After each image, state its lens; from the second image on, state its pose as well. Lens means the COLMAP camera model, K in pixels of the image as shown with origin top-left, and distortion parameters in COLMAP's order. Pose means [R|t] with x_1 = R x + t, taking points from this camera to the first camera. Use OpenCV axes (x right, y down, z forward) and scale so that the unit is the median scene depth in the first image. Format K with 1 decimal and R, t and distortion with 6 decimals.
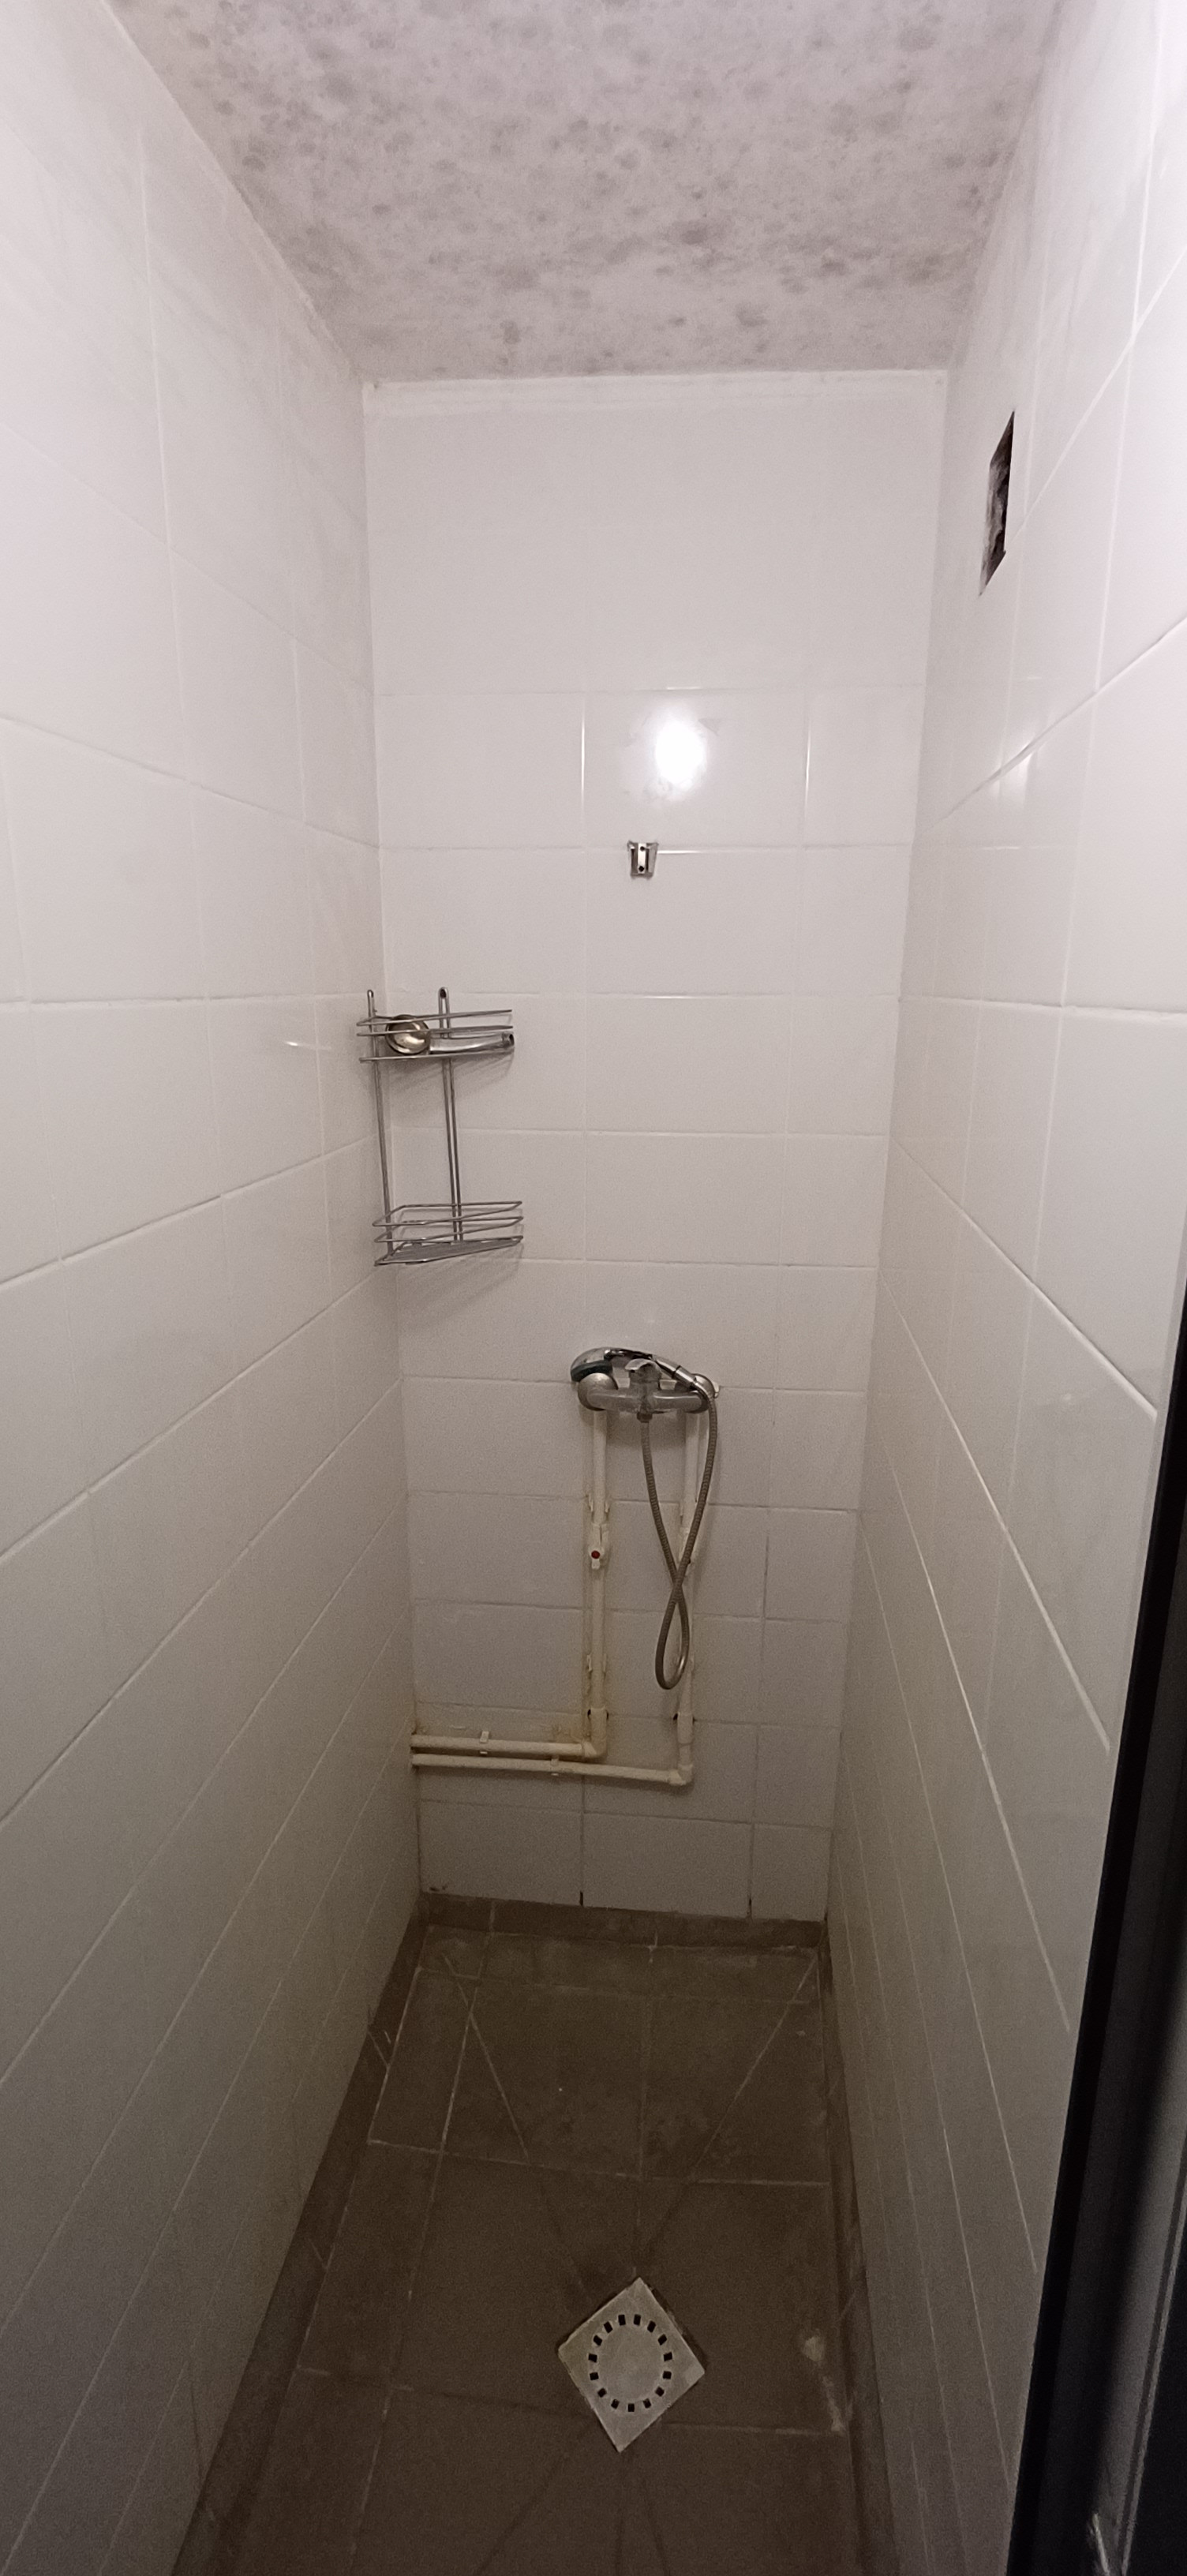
lens RADIAL K [[1188.1, 0, 591.3], [0, 1188.1, 1289.7], [0, 0, 1]] dist [-0.002018, 0.001257]
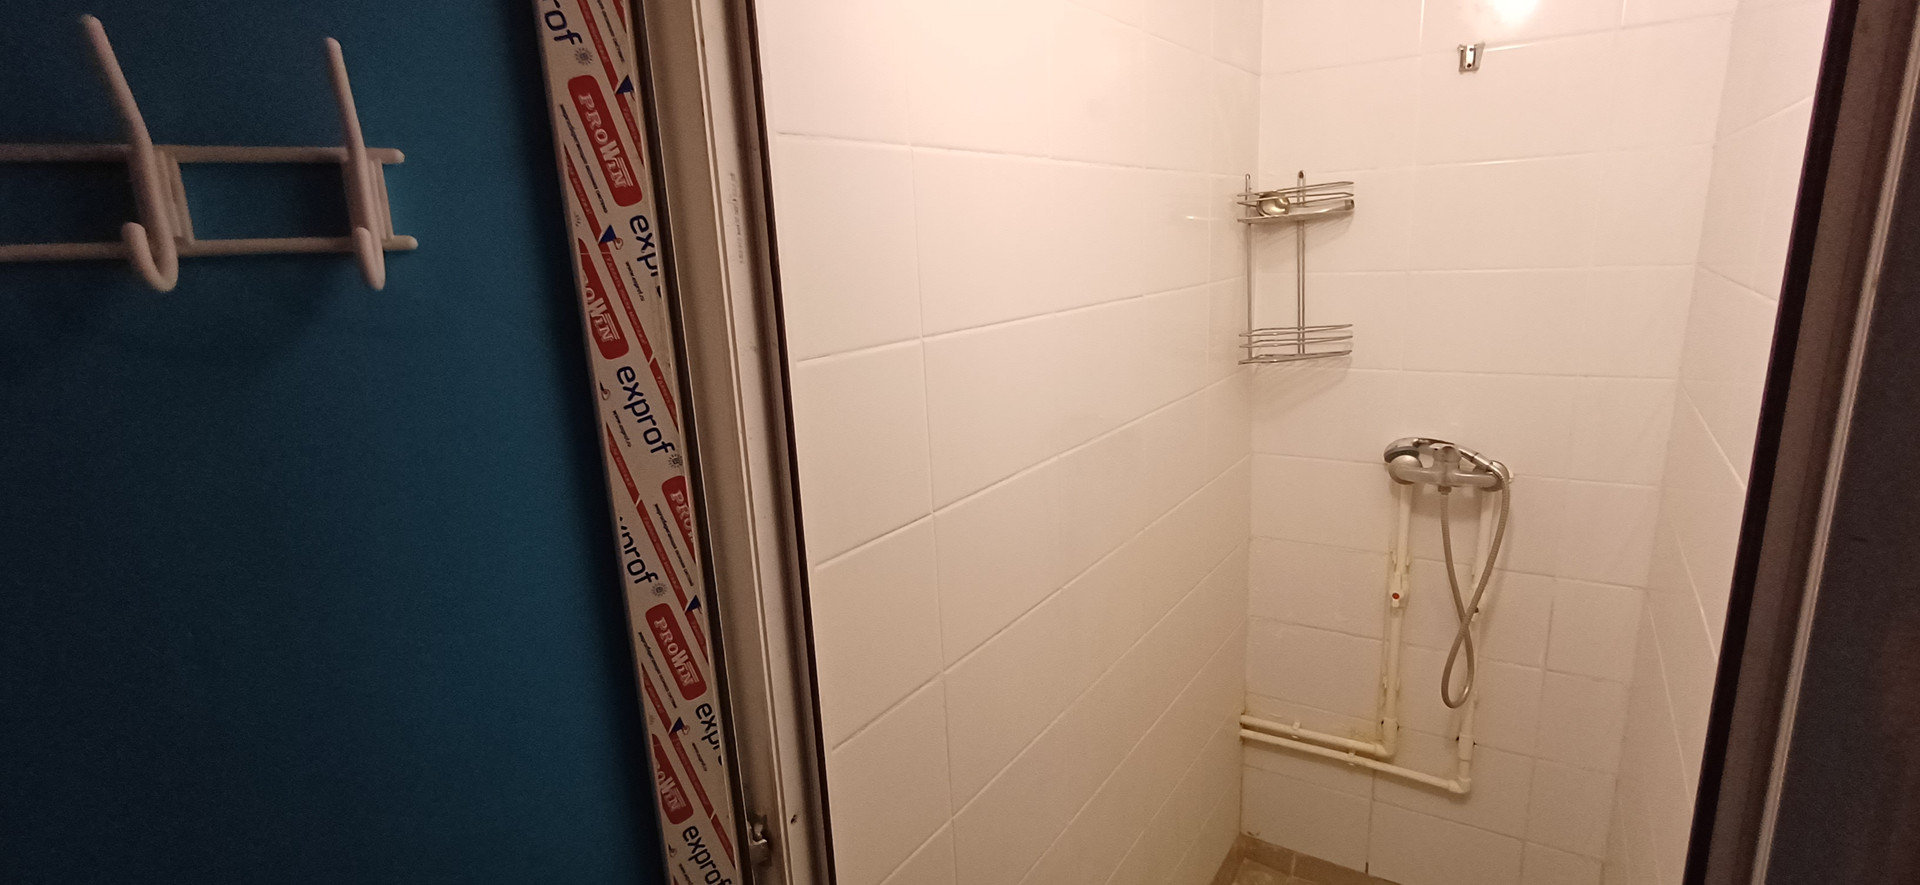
lens RADIAL K [[885.5, 0, 966.5], [0, 885.5, 445.0], [0, 0, 1]] dist [-0.002018, 0.001257]
pose [[0.891691, 0.059273, -0.448747, 0.009894], [-0.067986, 0.997681, -0.003313, 0.093463], [0.447510, 0.033463, 0.893653, -0.093616]]
